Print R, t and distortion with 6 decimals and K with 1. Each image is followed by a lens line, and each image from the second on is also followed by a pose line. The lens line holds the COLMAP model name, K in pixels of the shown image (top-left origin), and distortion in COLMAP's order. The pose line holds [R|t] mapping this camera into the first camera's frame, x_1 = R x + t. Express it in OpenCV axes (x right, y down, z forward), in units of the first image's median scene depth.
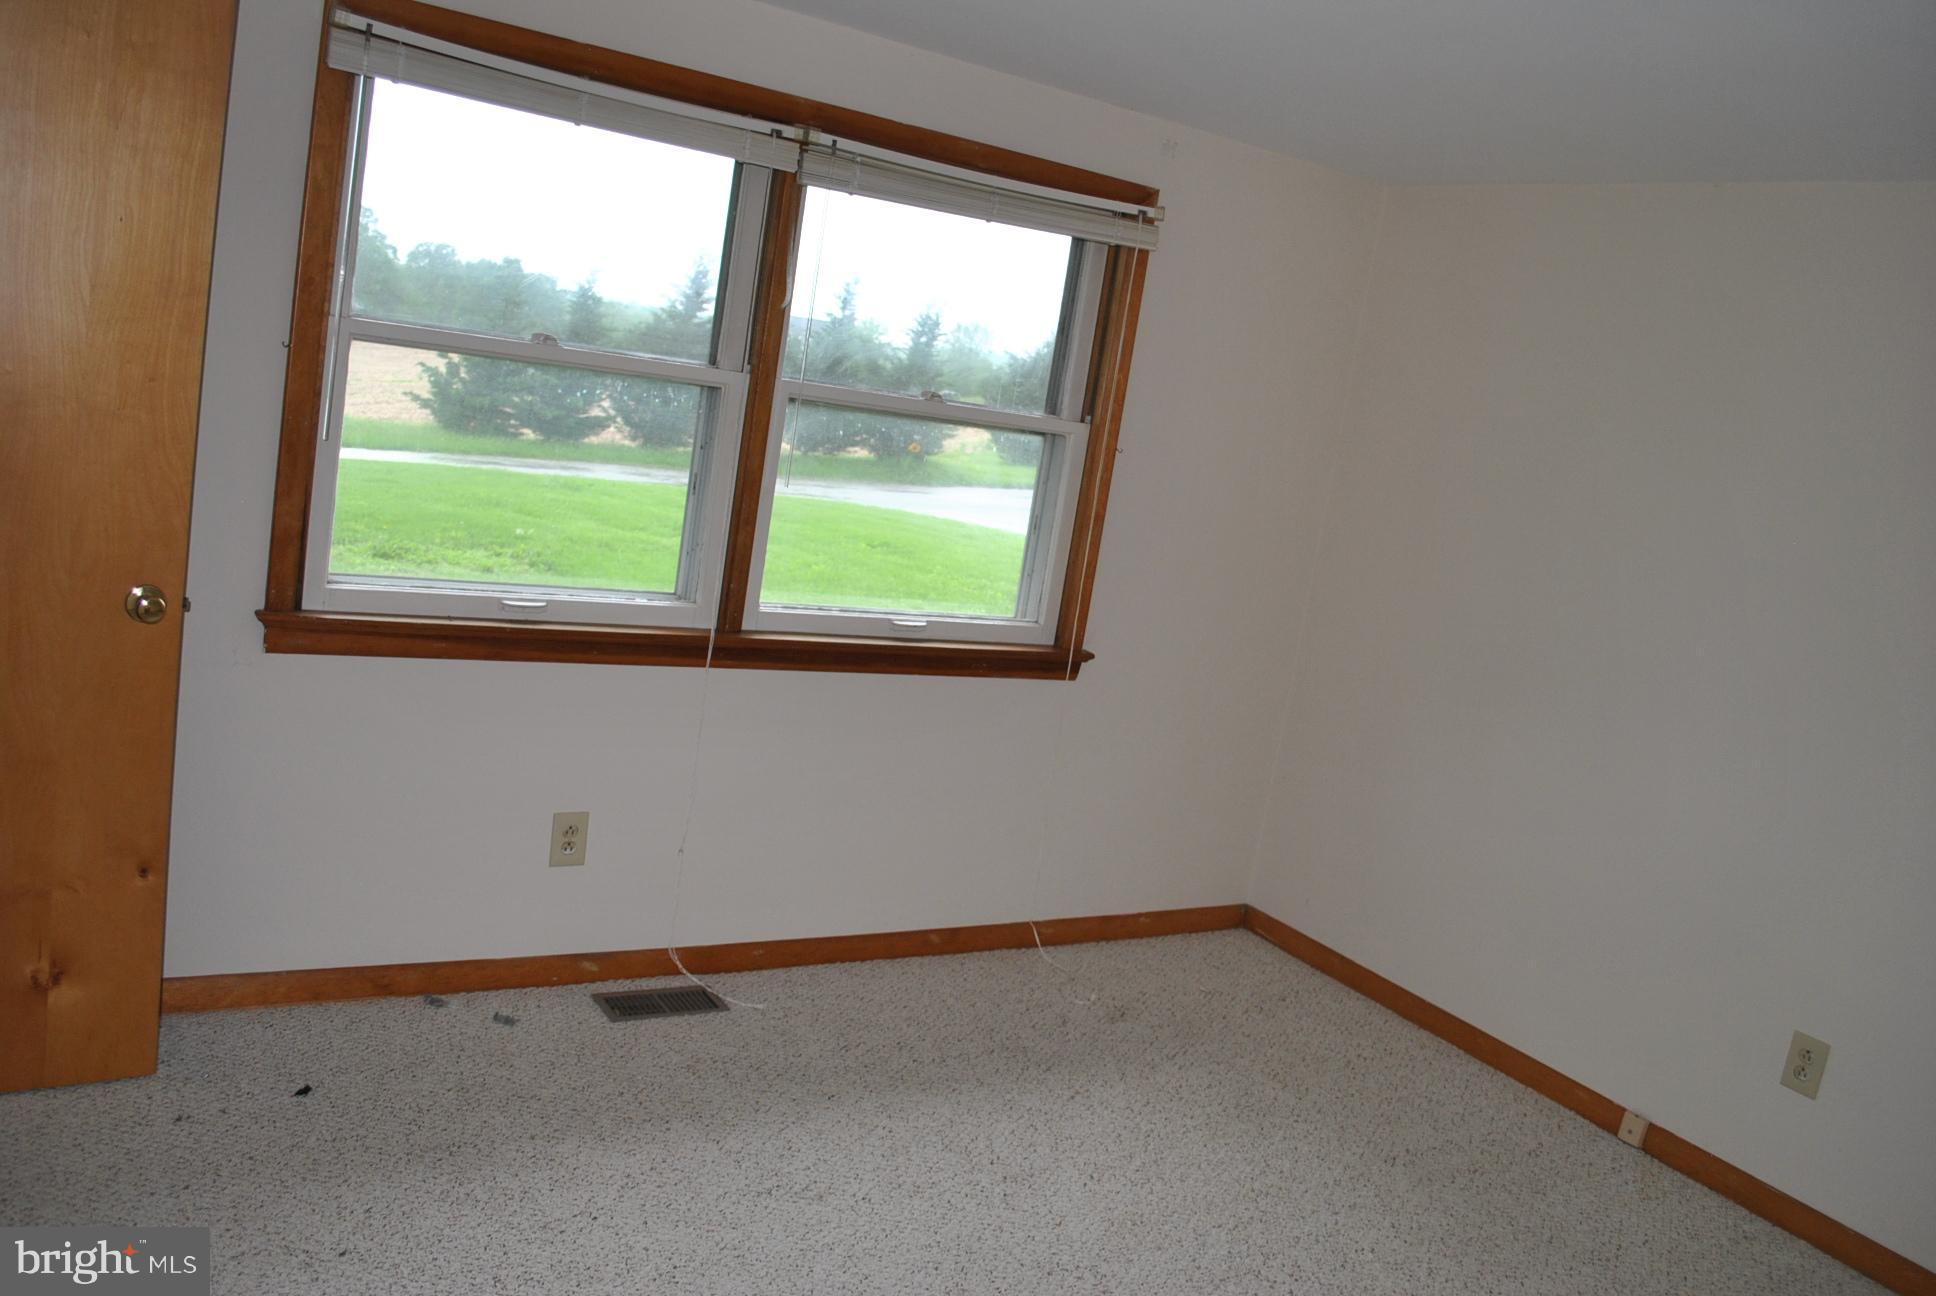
lens RADIAL K [[1514.0, 0, 978.2], [0, 1514.0, 634.2], [0, 0, 1]] dist [-0.087842, 0.010668]
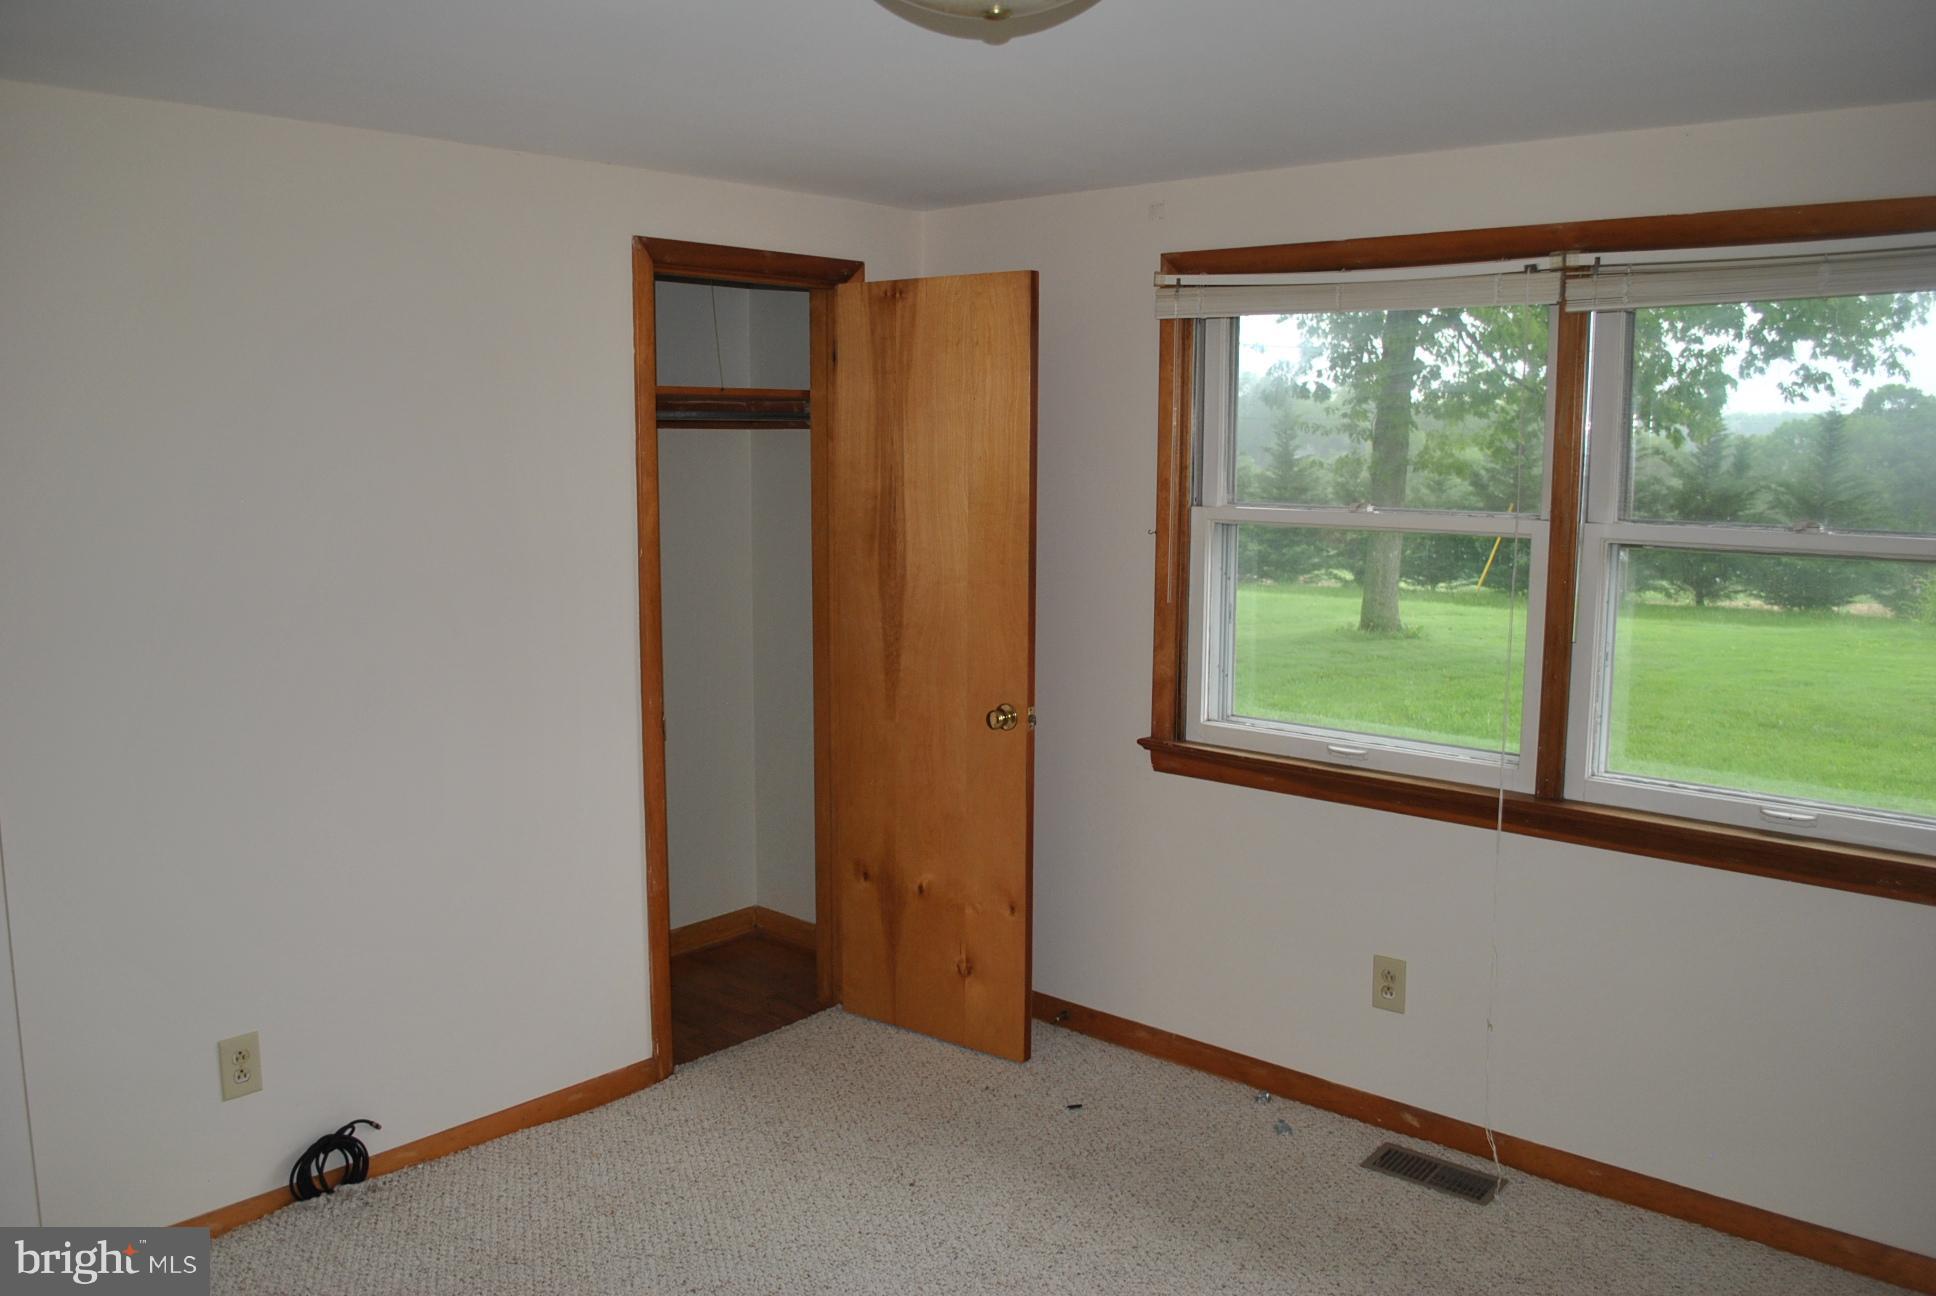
lens RADIAL K [[1514.0, 0, 978.2], [0, 1514.0, 634.2], [0, 0, 1]] dist [-0.087842, 0.010668]
pose [[0.285135, -0.033720, -0.957894, 0.643977], [-0.120054, 0.990254, -0.070595, 0.005455], [0.950939, 0.135128, 0.278308, 0.418208]]
